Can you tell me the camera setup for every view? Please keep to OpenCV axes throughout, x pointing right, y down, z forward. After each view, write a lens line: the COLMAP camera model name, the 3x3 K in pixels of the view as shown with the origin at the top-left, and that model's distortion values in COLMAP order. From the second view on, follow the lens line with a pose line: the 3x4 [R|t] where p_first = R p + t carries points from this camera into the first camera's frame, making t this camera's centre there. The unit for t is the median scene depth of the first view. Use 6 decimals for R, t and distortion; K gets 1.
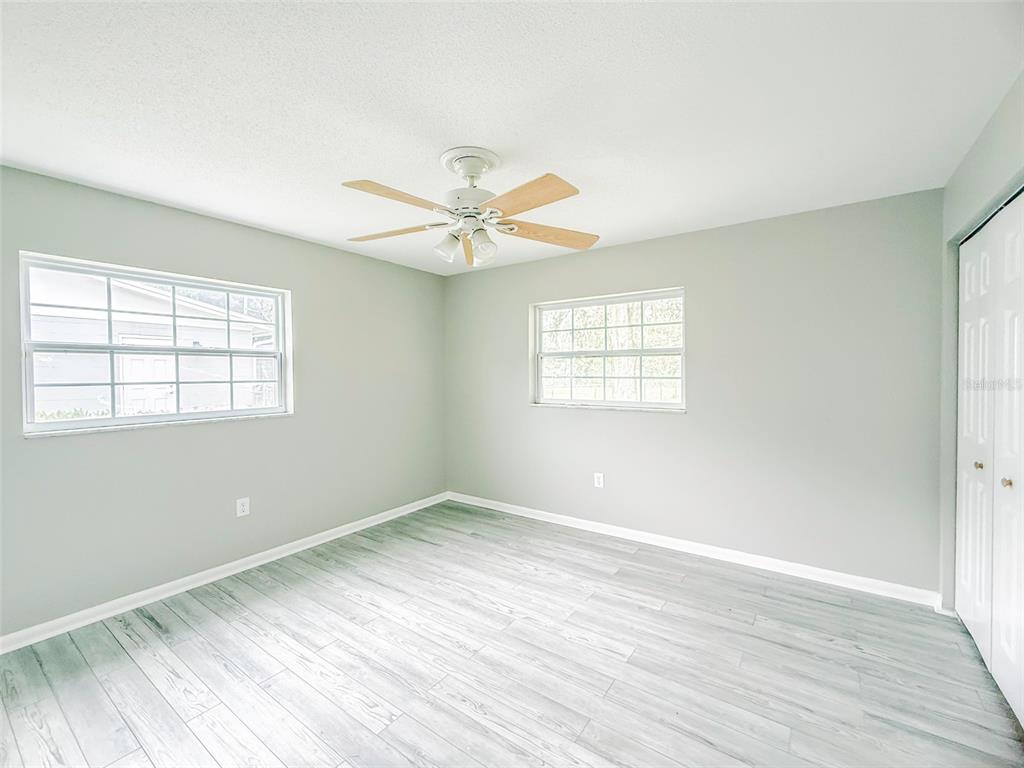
lens RADIAL K [[421.9, 0, 509.9], [0, 421.9, 380.0], [0, 0, 1]] dist [-0.000517, -0.000040]
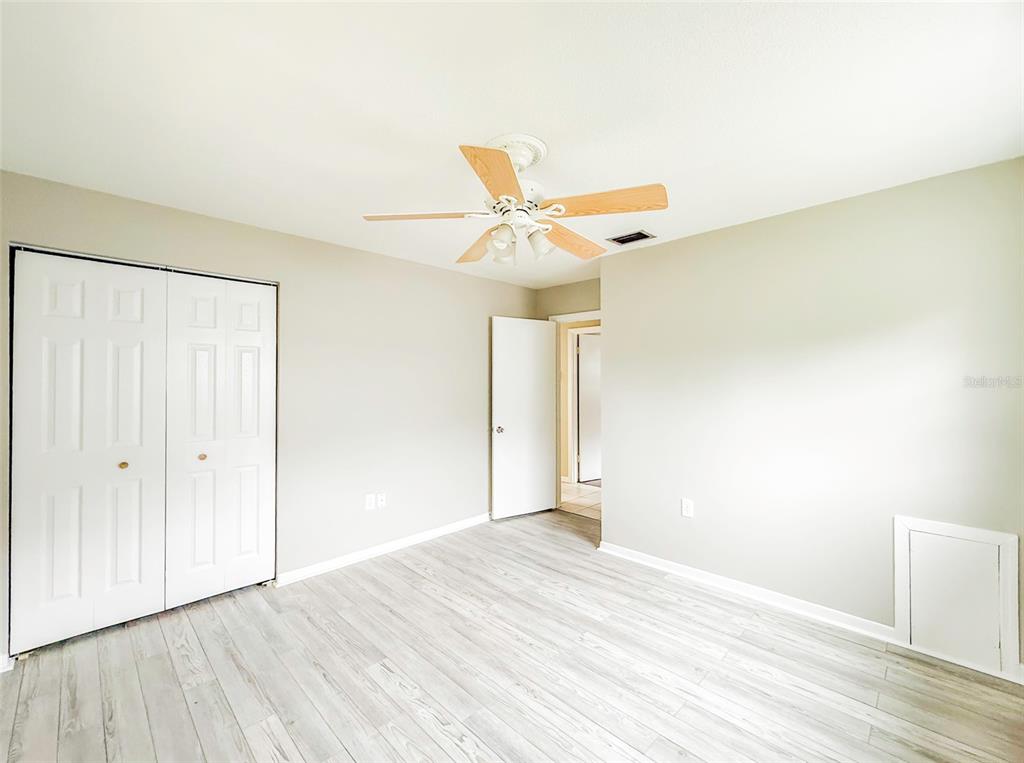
lens RADIAL K [[421.9, 0, 515.2], [0, 421.9, 379.6], [0, 0, 1]] dist [-0.000517, -0.000040]
pose [[-0.985046, 0.009269, 0.172042, -0.259999], [0.011452, 0.999866, 0.011701, -0.082568], [-0.171910, 0.013496, -0.985020, 2.017873]]
